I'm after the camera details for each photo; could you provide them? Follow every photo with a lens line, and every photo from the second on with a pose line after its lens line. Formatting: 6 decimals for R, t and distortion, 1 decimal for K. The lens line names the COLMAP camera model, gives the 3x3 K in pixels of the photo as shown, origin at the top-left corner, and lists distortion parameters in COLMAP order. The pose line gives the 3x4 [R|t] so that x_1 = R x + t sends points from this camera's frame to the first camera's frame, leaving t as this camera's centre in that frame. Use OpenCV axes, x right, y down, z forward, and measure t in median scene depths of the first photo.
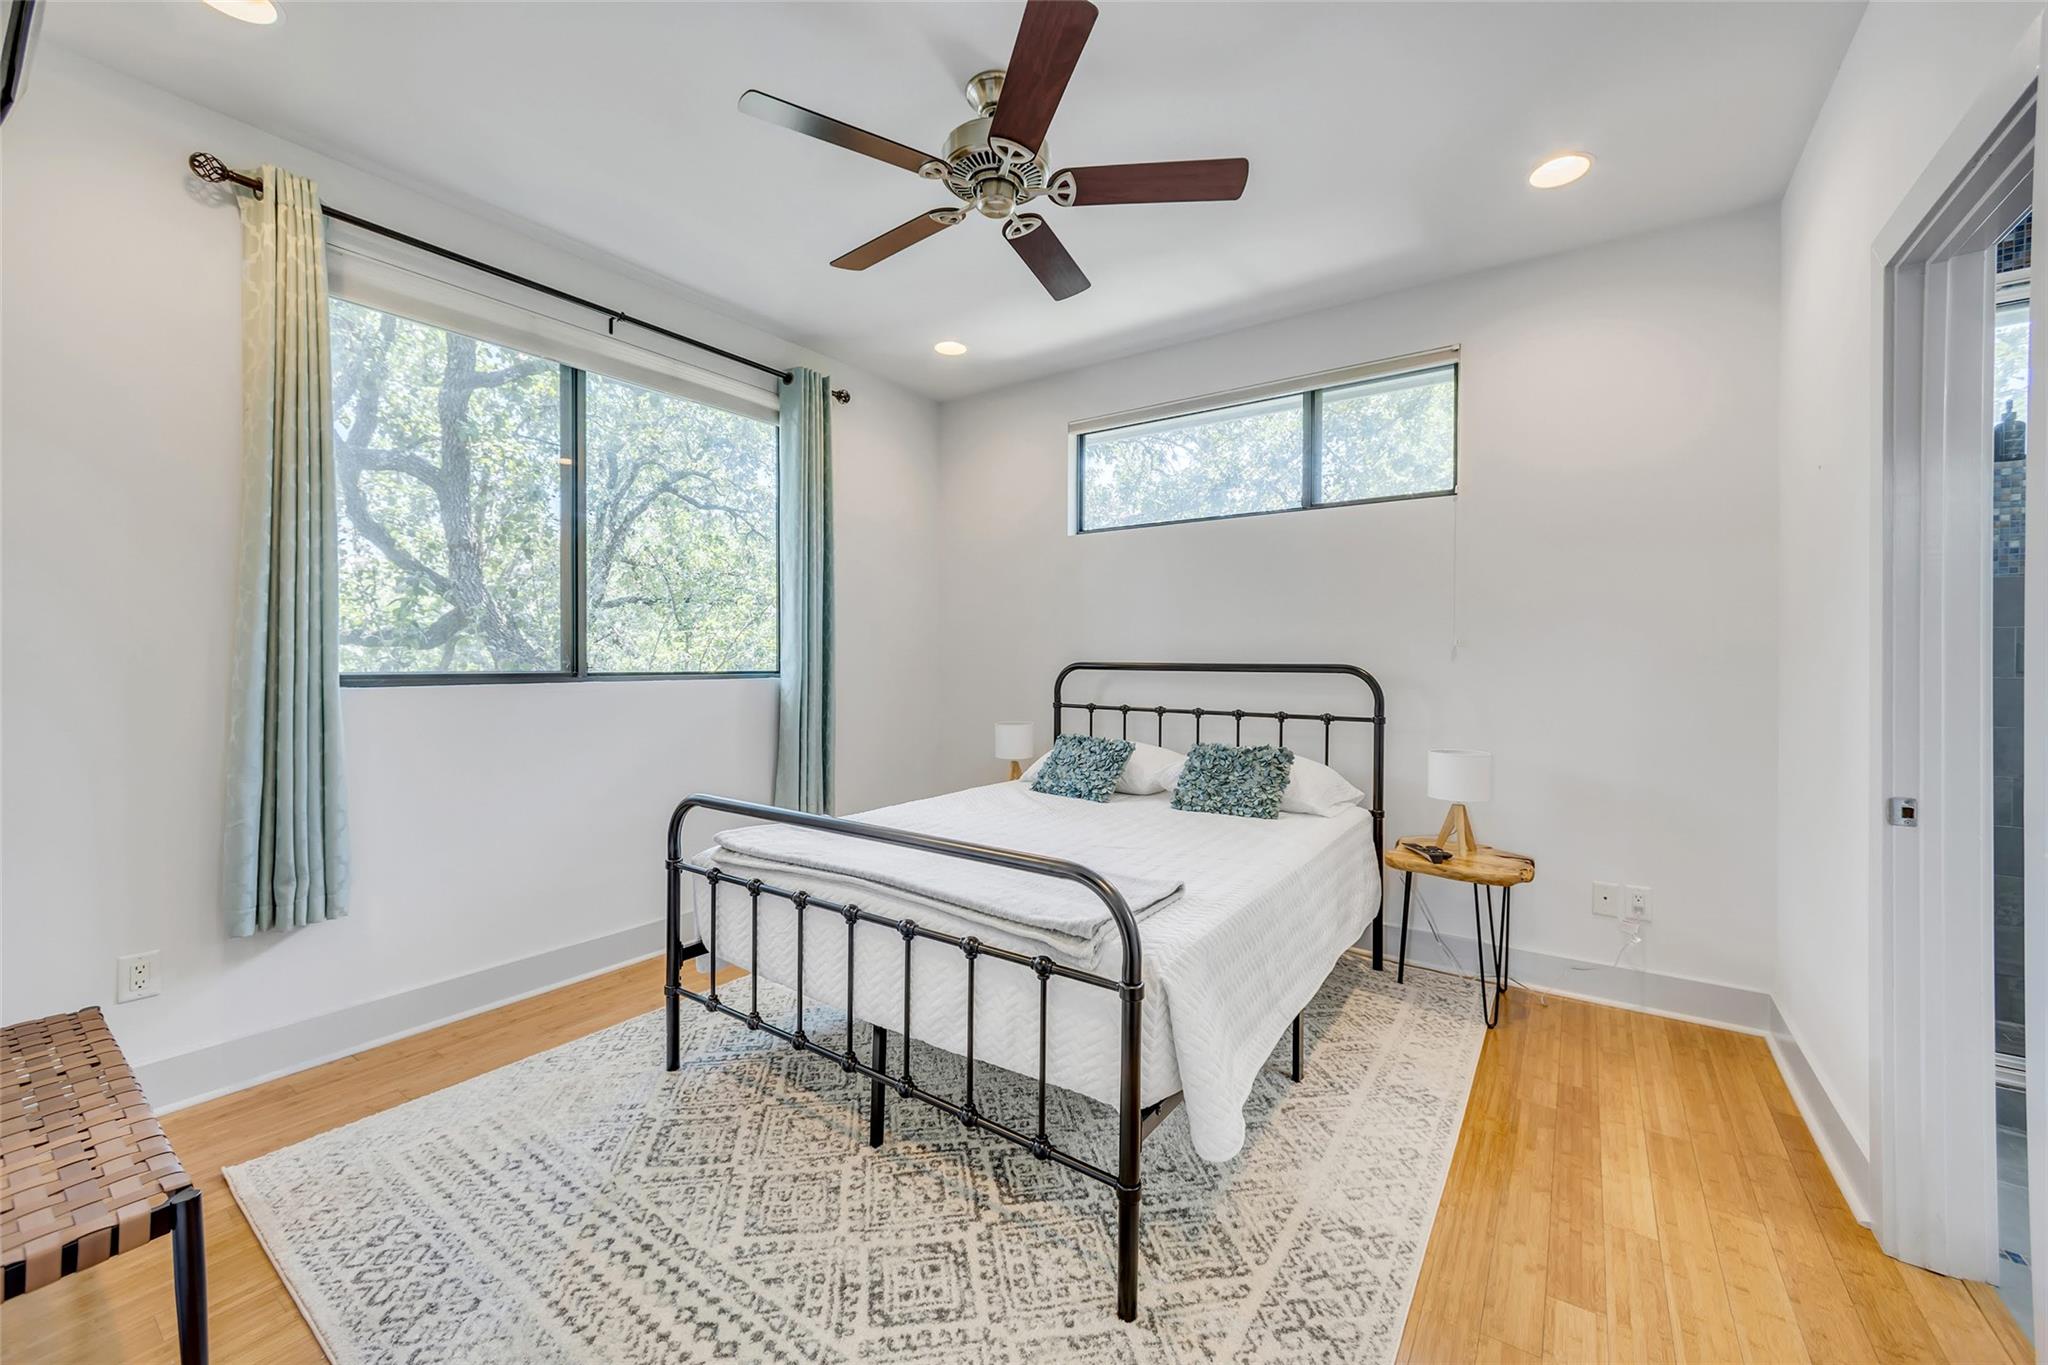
lens RADIAL K [[791.6, 0, 1015.3], [0, 791.6, 668.2], [0, 0, 1]] dist [-0.001308, 0.000116]
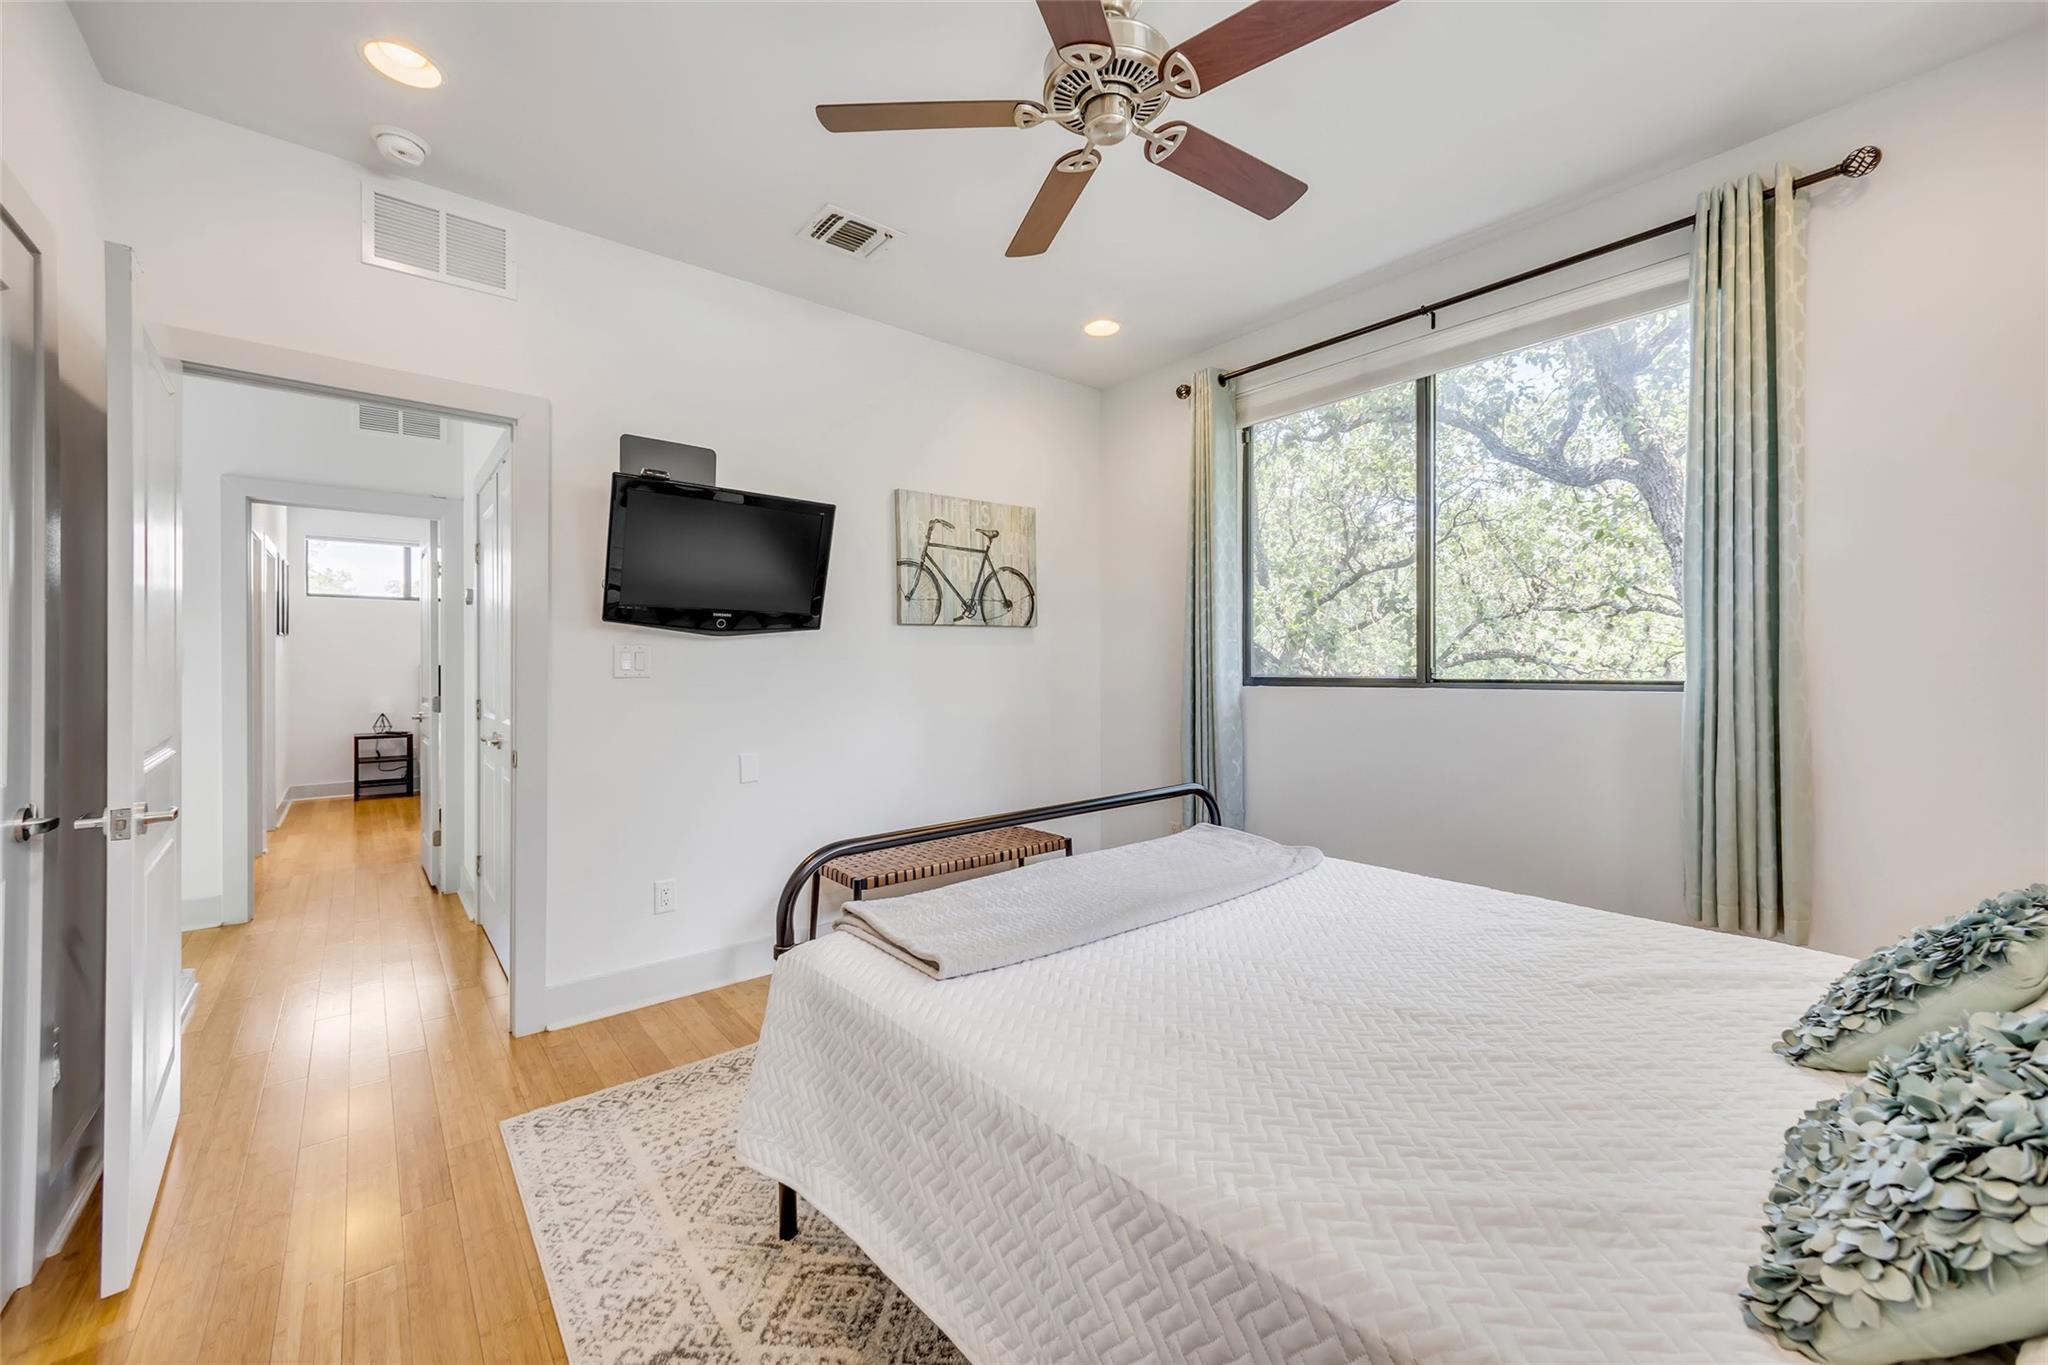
lens RADIAL K [[791.6, 0, 1012.5], [0, 791.6, 669.0], [0, 0, 1]] dist [-0.001308, 0.000116]
pose [[-0.252697, 0.004857, -0.967533, 1.054601], [-0.006975, 0.999952, 0.006841, -0.018239], [0.967520, 0.008477, -0.252652, 1.440691]]
